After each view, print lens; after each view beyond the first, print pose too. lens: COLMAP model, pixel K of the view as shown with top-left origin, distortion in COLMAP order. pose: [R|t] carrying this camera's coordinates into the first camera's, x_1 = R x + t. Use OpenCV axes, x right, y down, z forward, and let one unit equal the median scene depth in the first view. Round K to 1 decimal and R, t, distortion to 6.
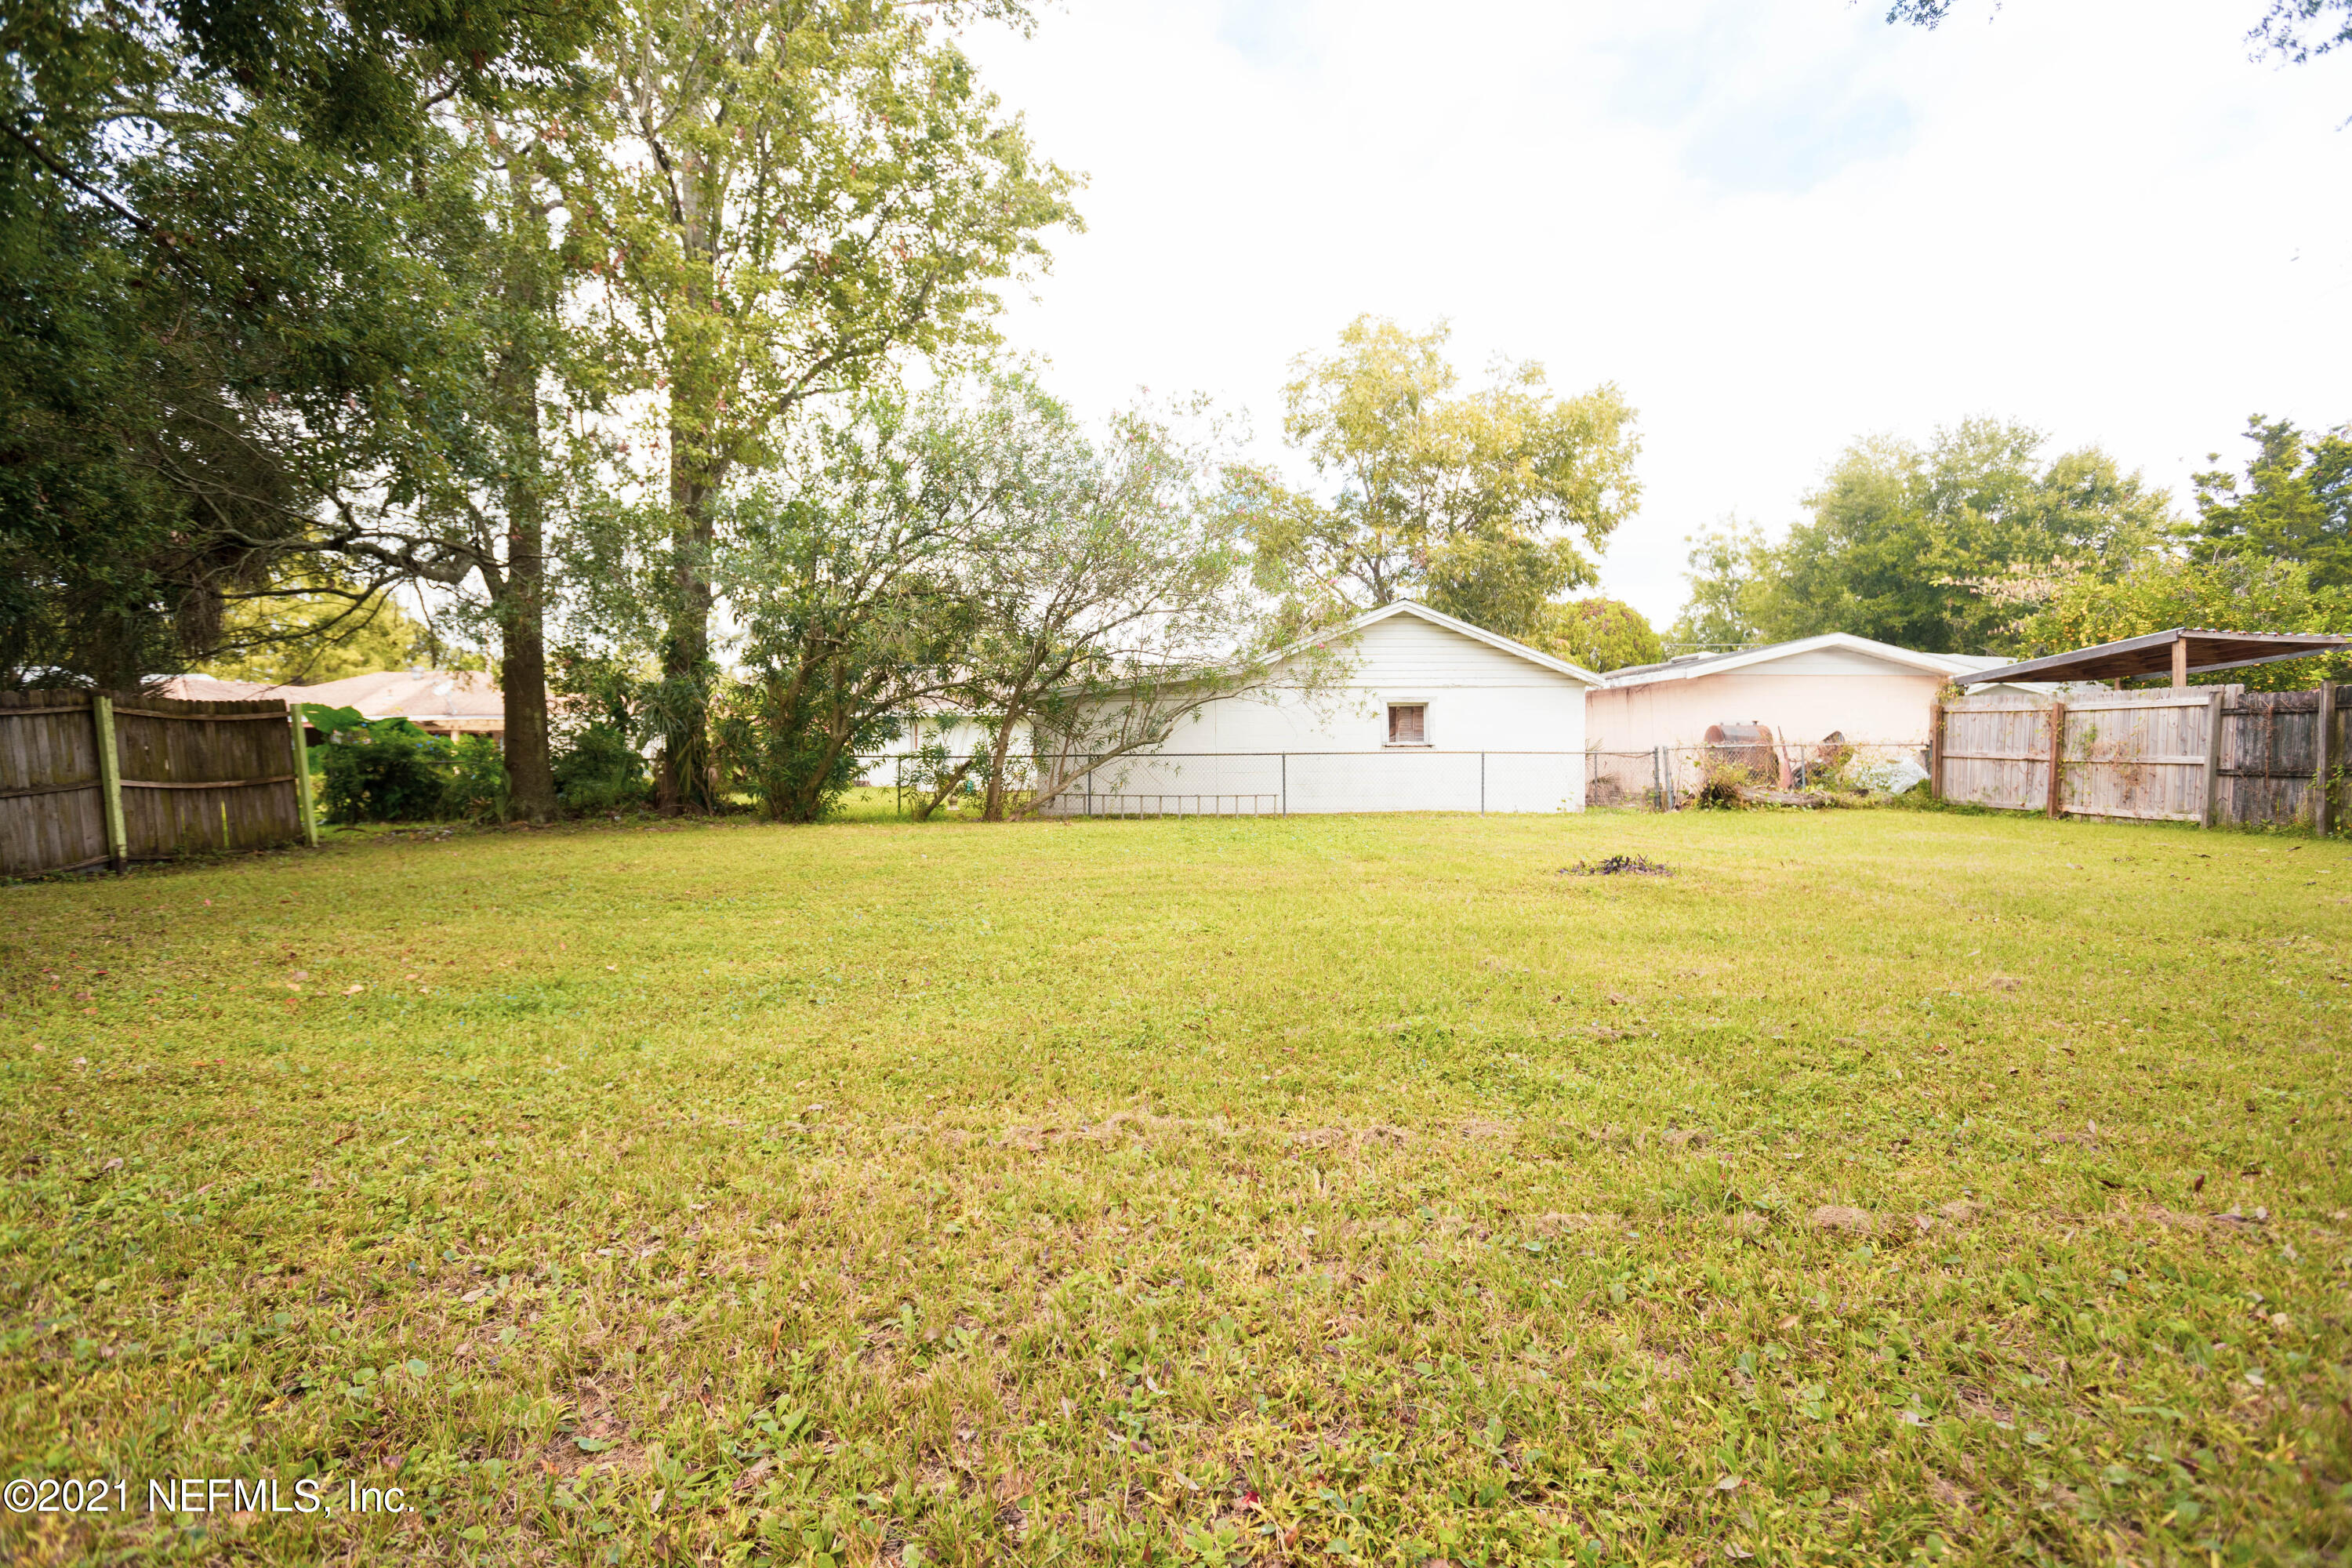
lens RADIAL K [[1162.7, 0, 1184.7], [0, 1162.7, 784.7], [0, 0, 1]] dist [-0.052925, 0.041621]
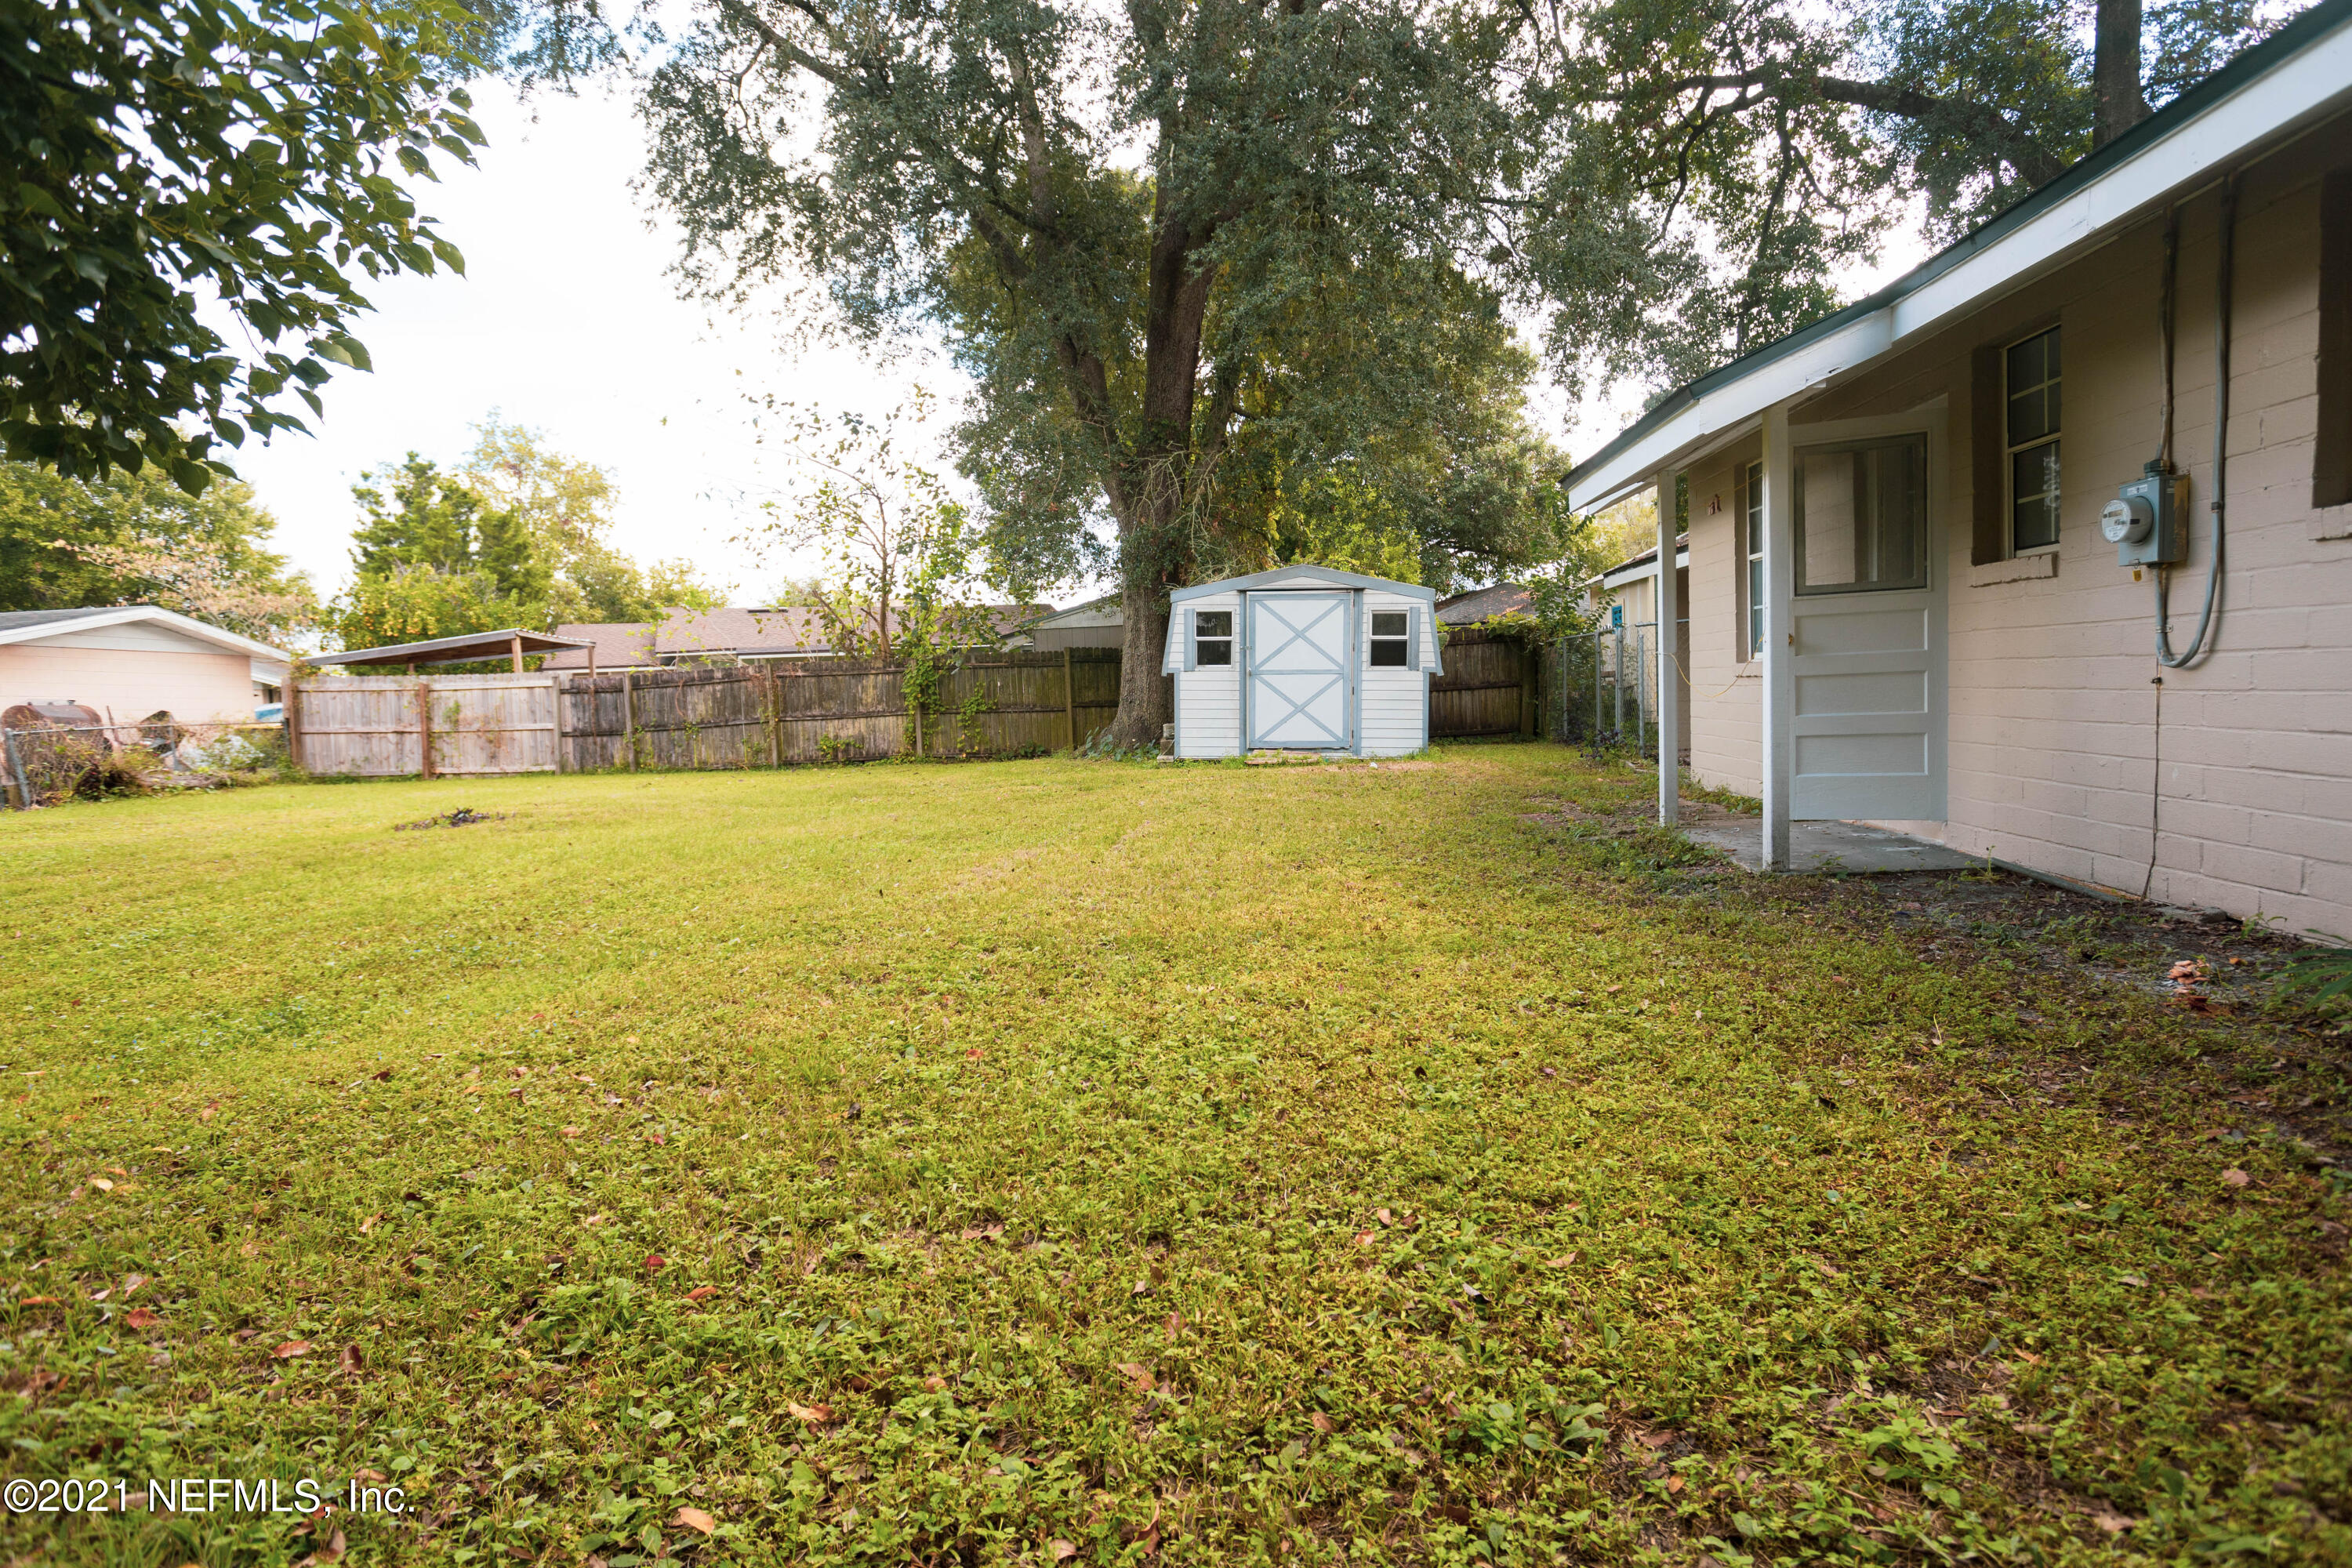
lens RADIAL K [[1213.4, 0, 1193.6], [0, 1213.4, 780.3], [0, 0, 1]] dist [-0.044690, 0.036575]
pose [[0.096239, -0.069919, 0.992900, -0.373562], [0.060786, 0.996081, 0.064251, -0.001458], [-0.993500, 0.054171, 0.100112, 0.065474]]
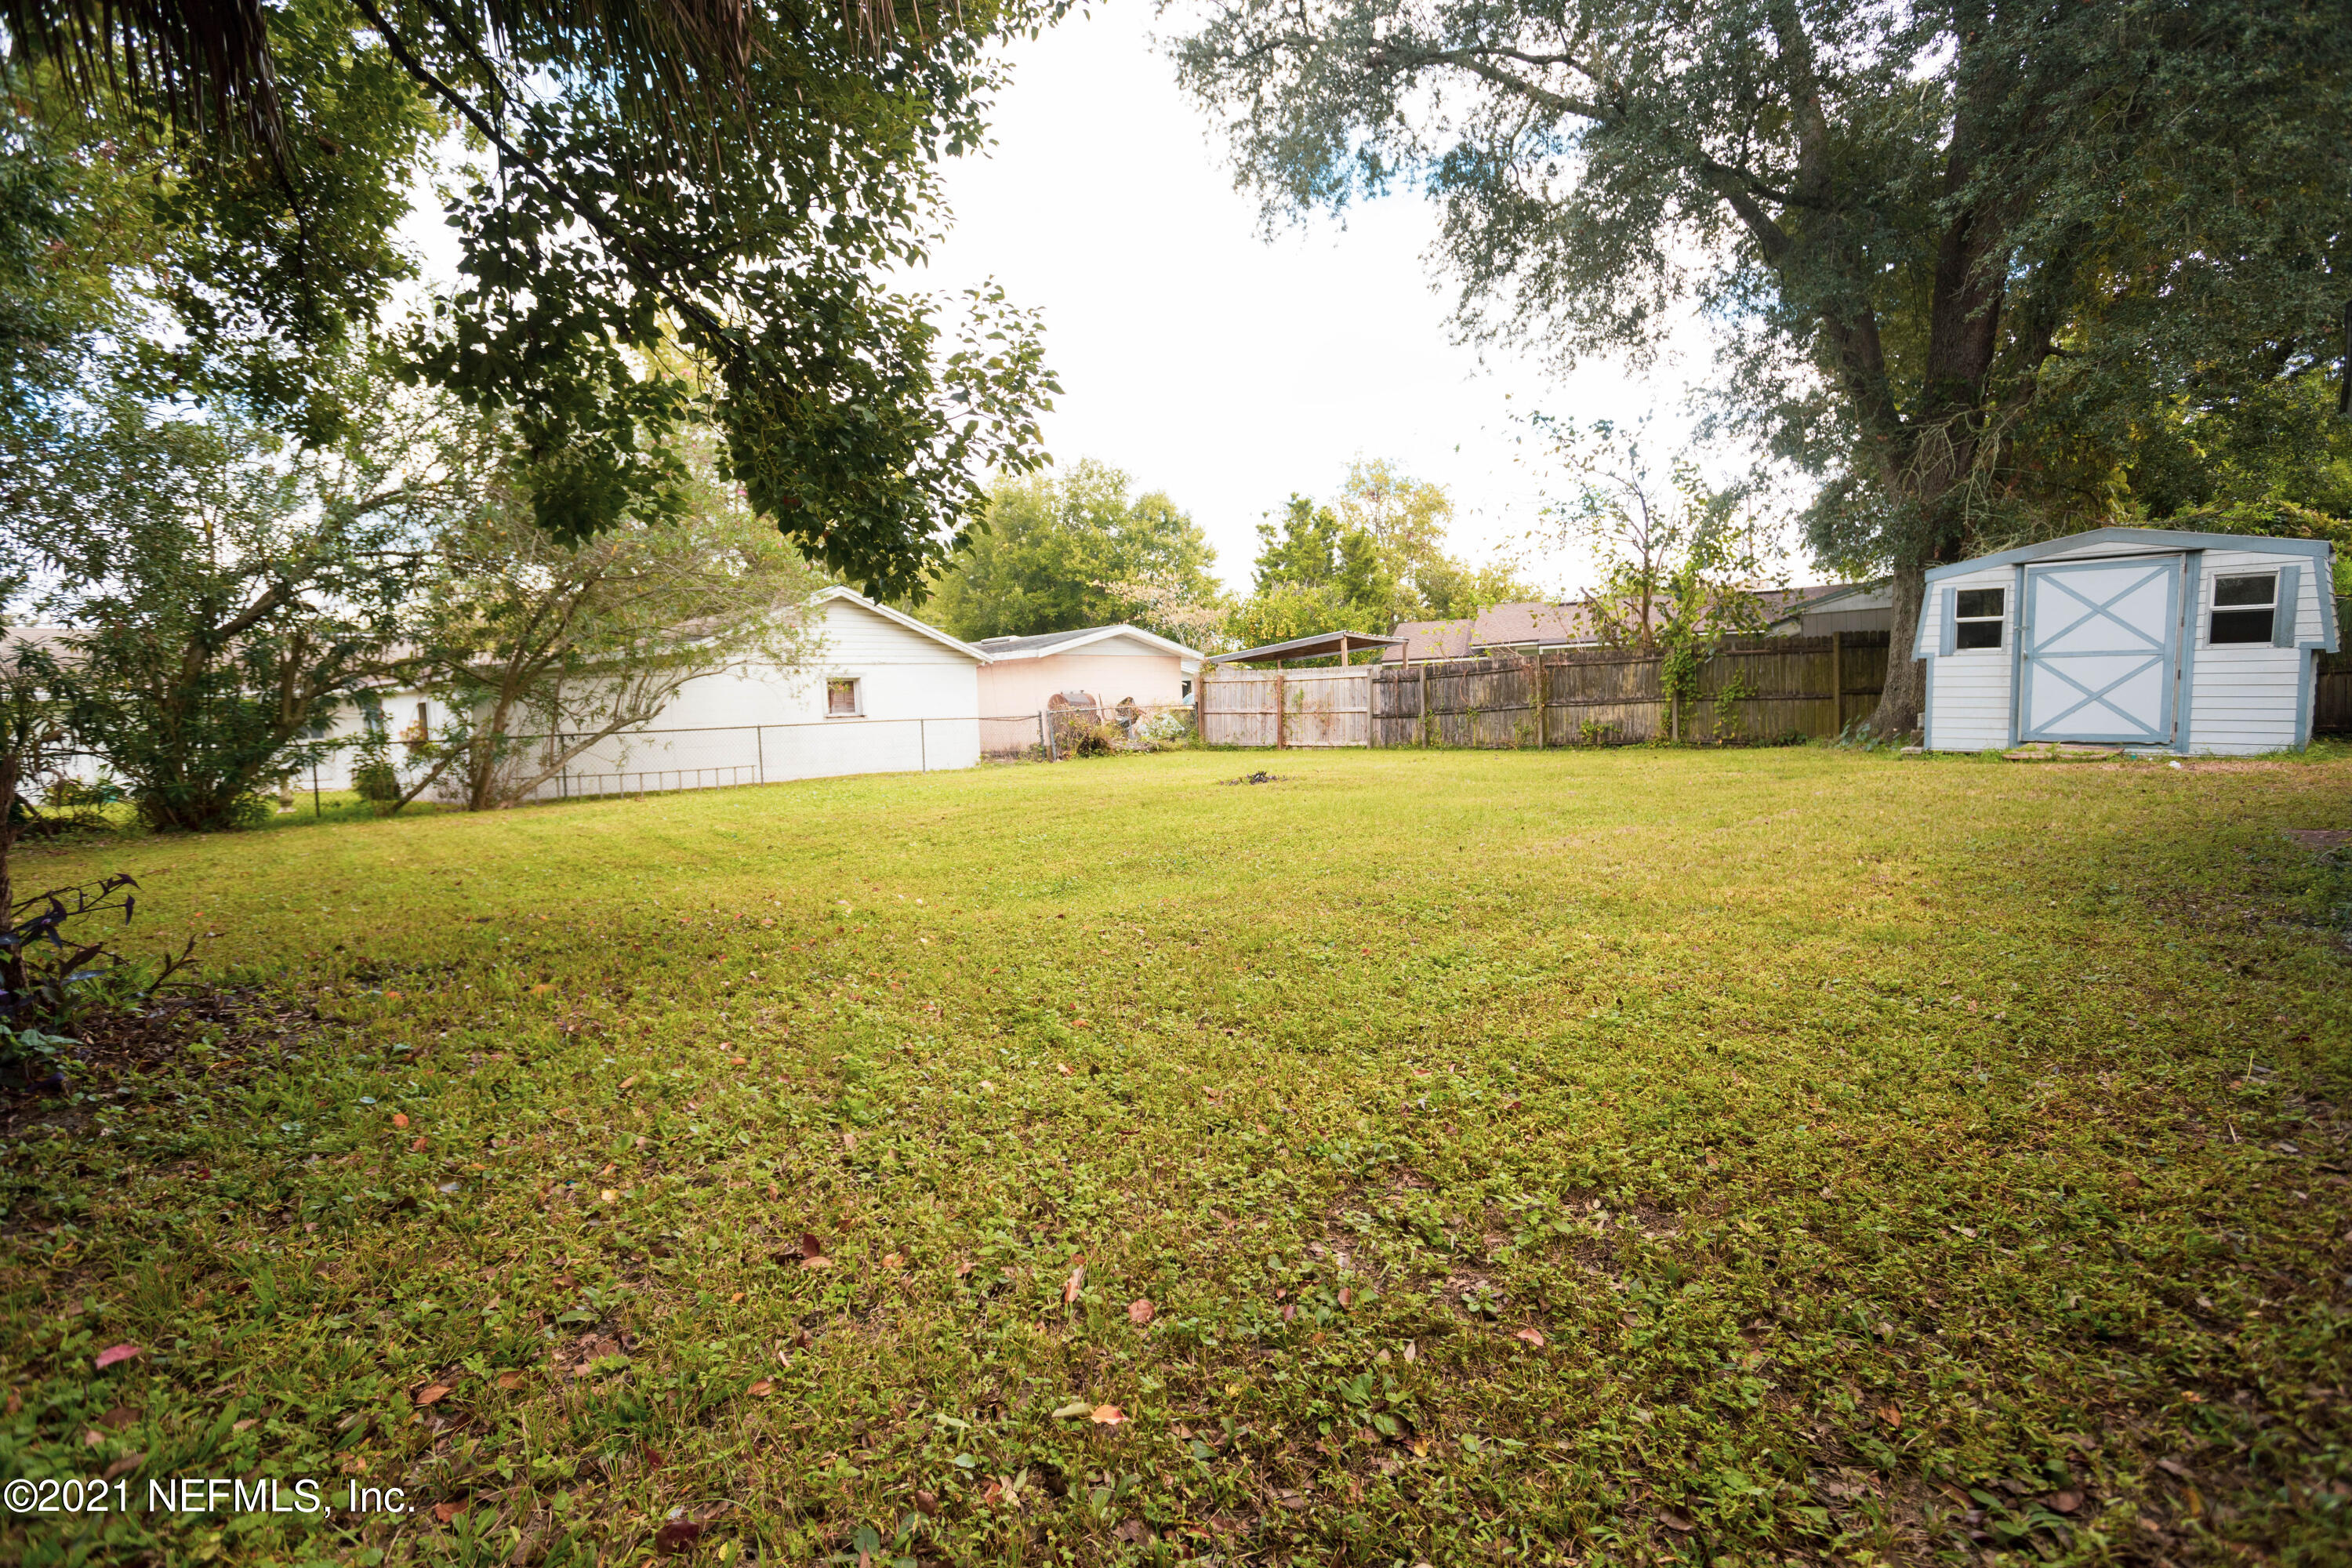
lens RADIAL K [[1162.7, 0, 1184.7], [0, 1162.7, 784.7], [0, 0, 1]] dist [-0.052925, 0.041621]
pose [[0.710808, -0.067706, 0.700120, -0.396171], [0.053232, 0.997680, 0.042438, 0.002265], [-0.701369, 0.007104, 0.712763, -0.029781]]
